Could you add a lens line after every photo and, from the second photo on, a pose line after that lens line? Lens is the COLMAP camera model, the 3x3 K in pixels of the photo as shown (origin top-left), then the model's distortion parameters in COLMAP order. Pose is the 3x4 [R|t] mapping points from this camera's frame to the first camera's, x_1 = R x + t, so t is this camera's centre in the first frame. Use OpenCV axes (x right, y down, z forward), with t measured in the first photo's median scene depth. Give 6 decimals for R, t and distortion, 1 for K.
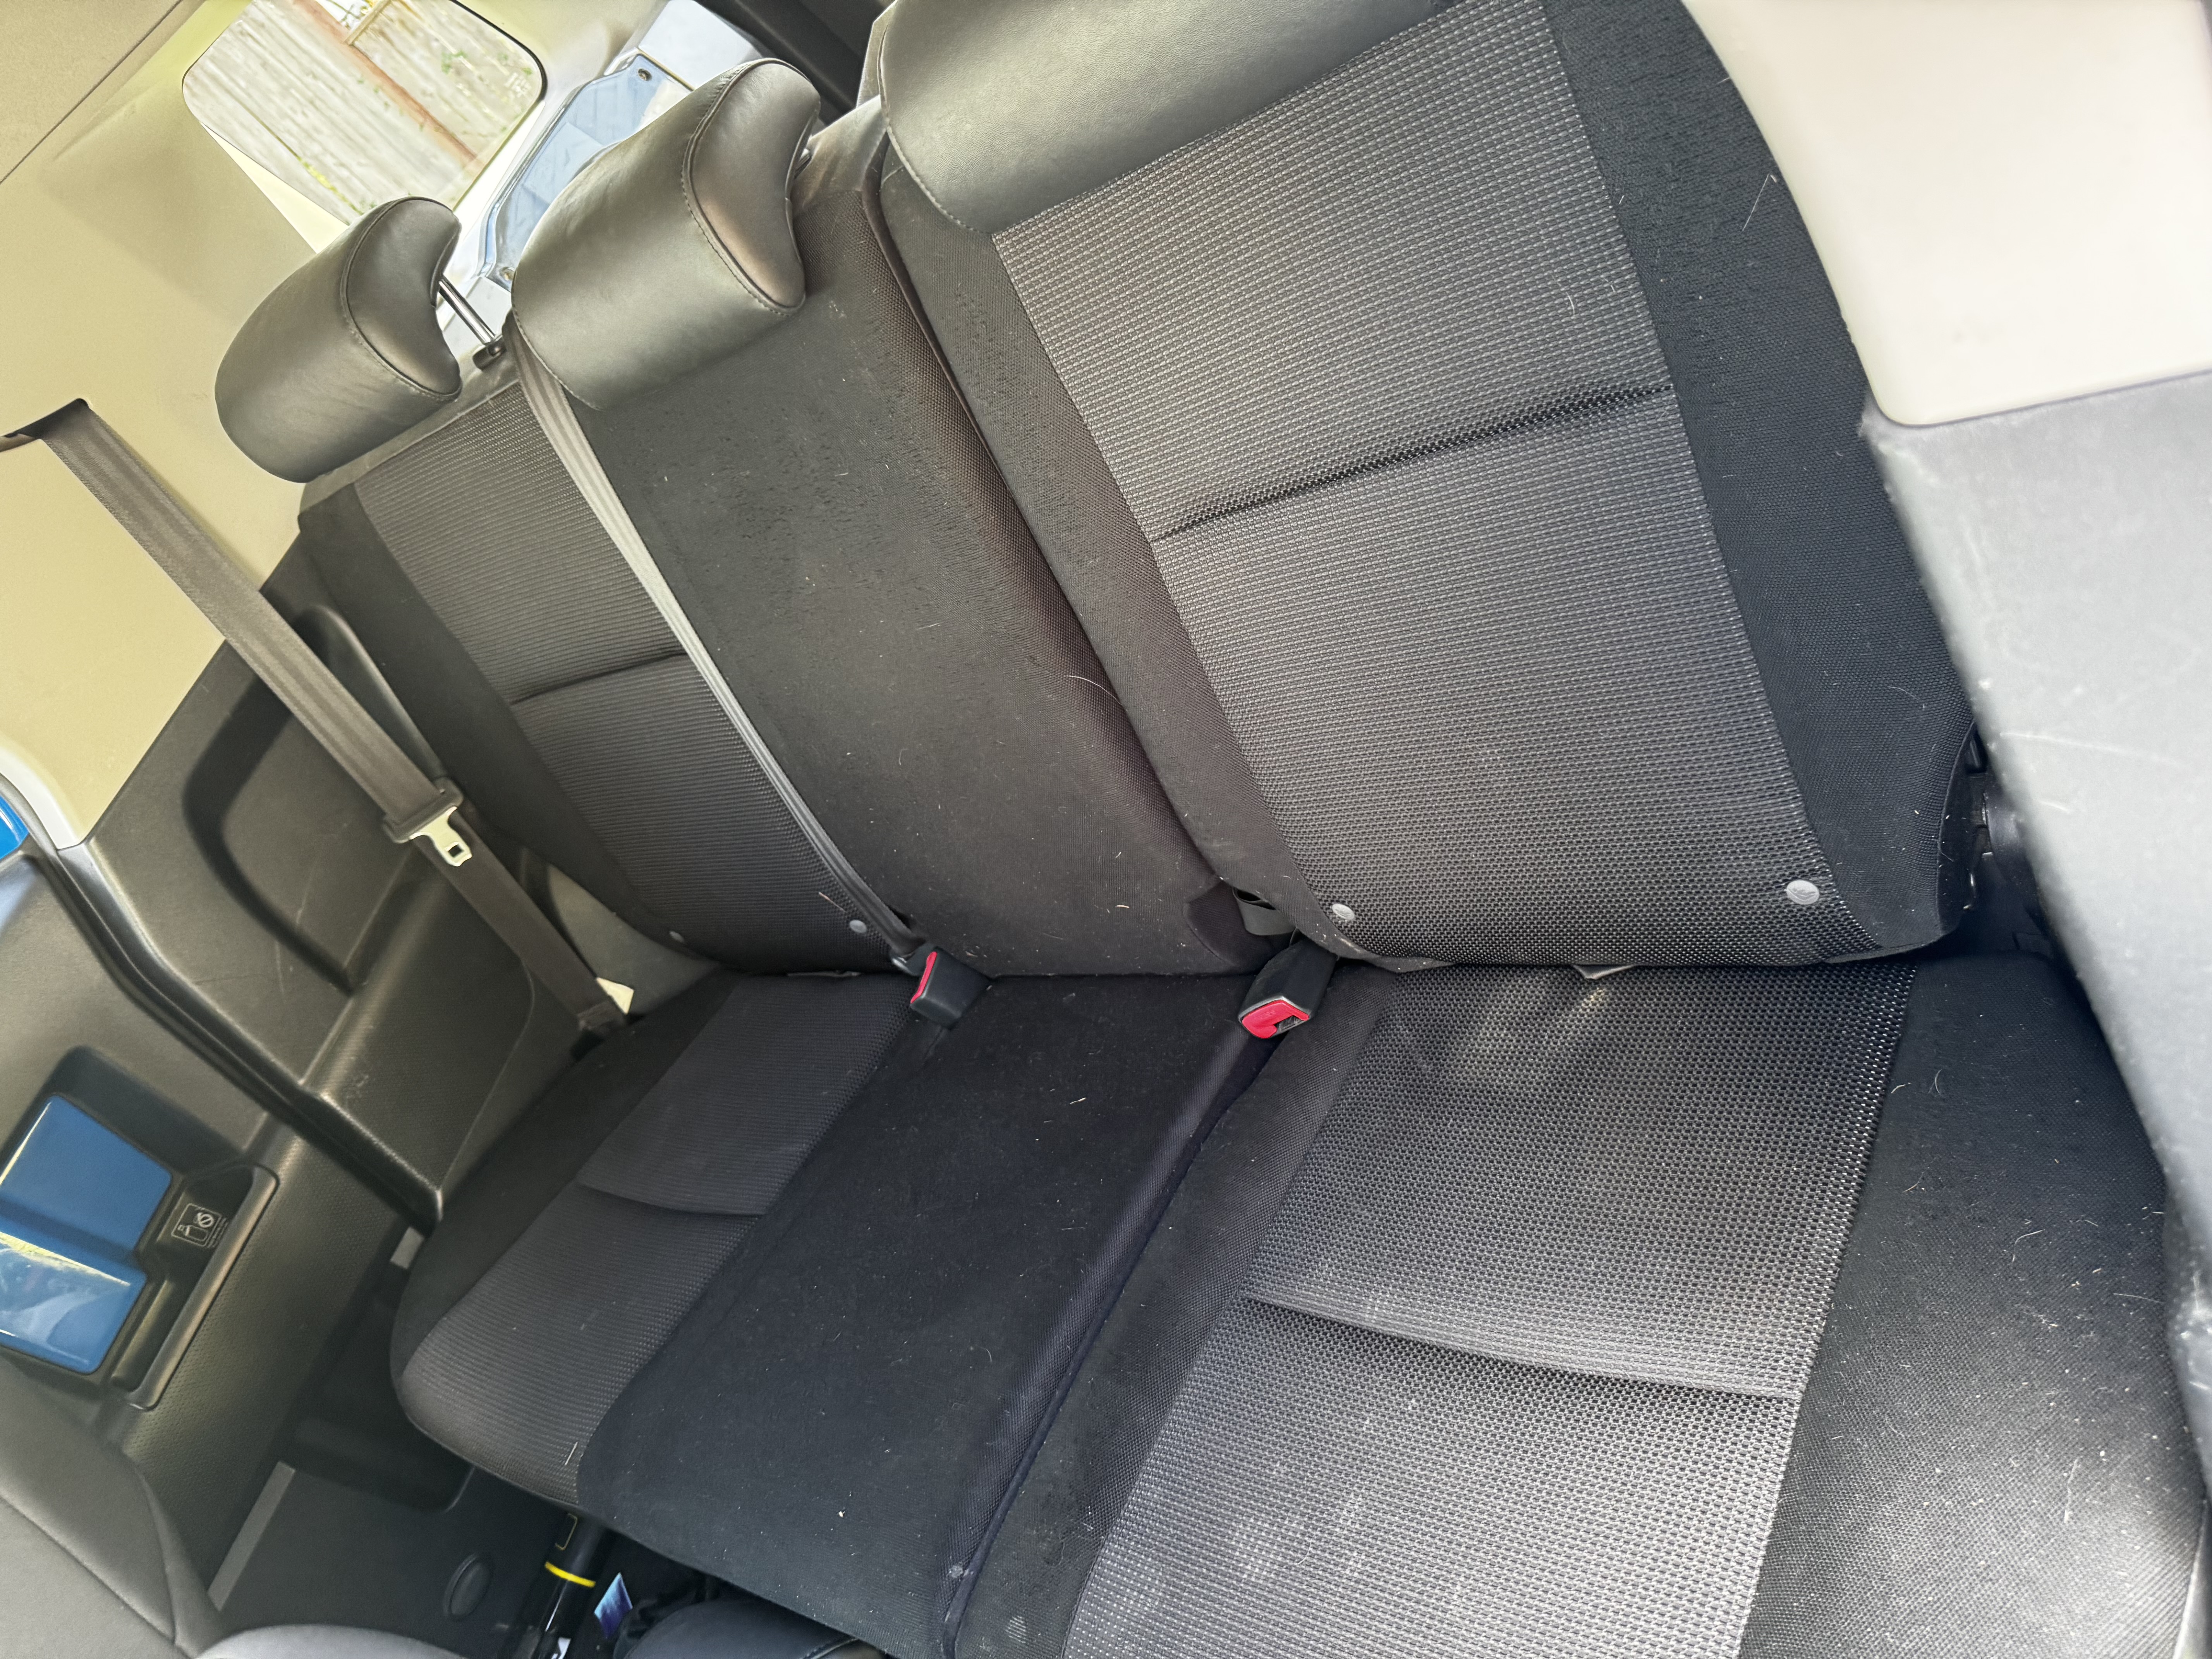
lens RADIAL K [[1554.3, 0, 1106.0], [0, 1554.3, 829.5], [0, 0, 1]] dist [0.000076, 0.000374]
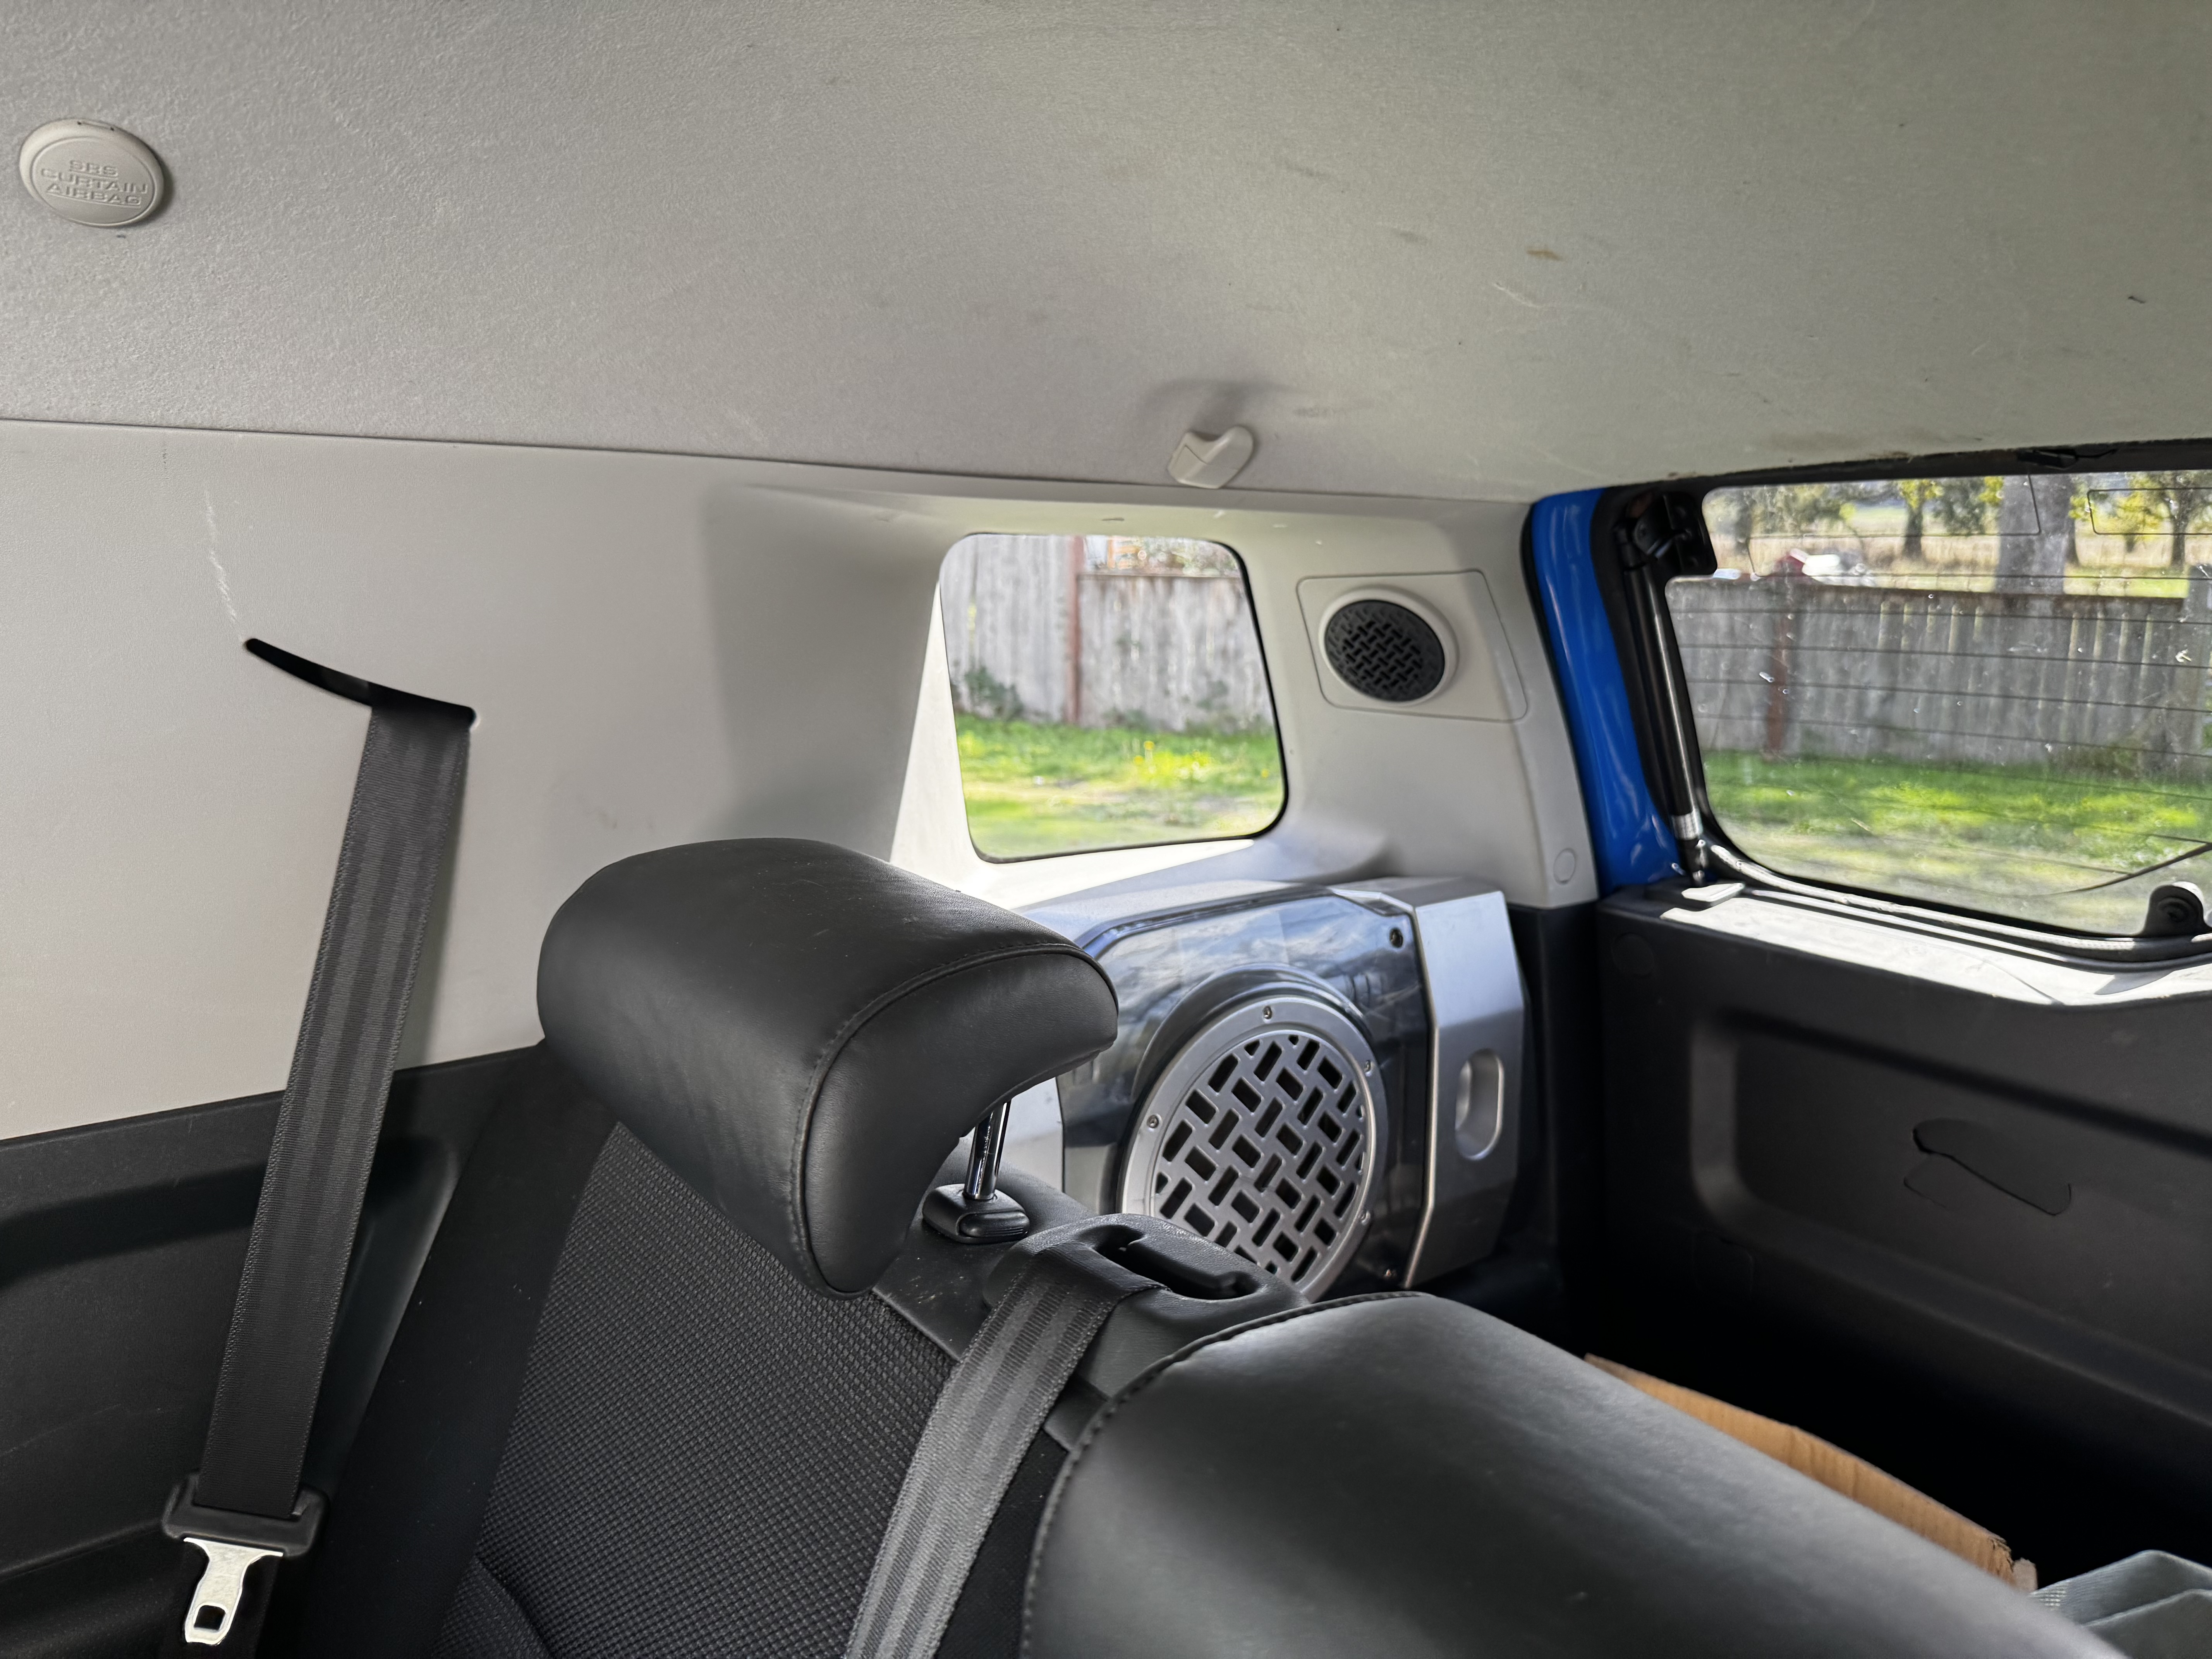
lens RADIAL K [[1529.9, 0, 1106.0], [0, 1529.9, 829.5], [0, 0, 1]] dist [-0.095540, 0.000419]
pose [[0.673356, 0.688890, -0.268370, -0.265772], [-0.735611, 0.587973, -0.336399, -0.210027], [-0.073948, 0.423932, 0.902670, 0.414247]]
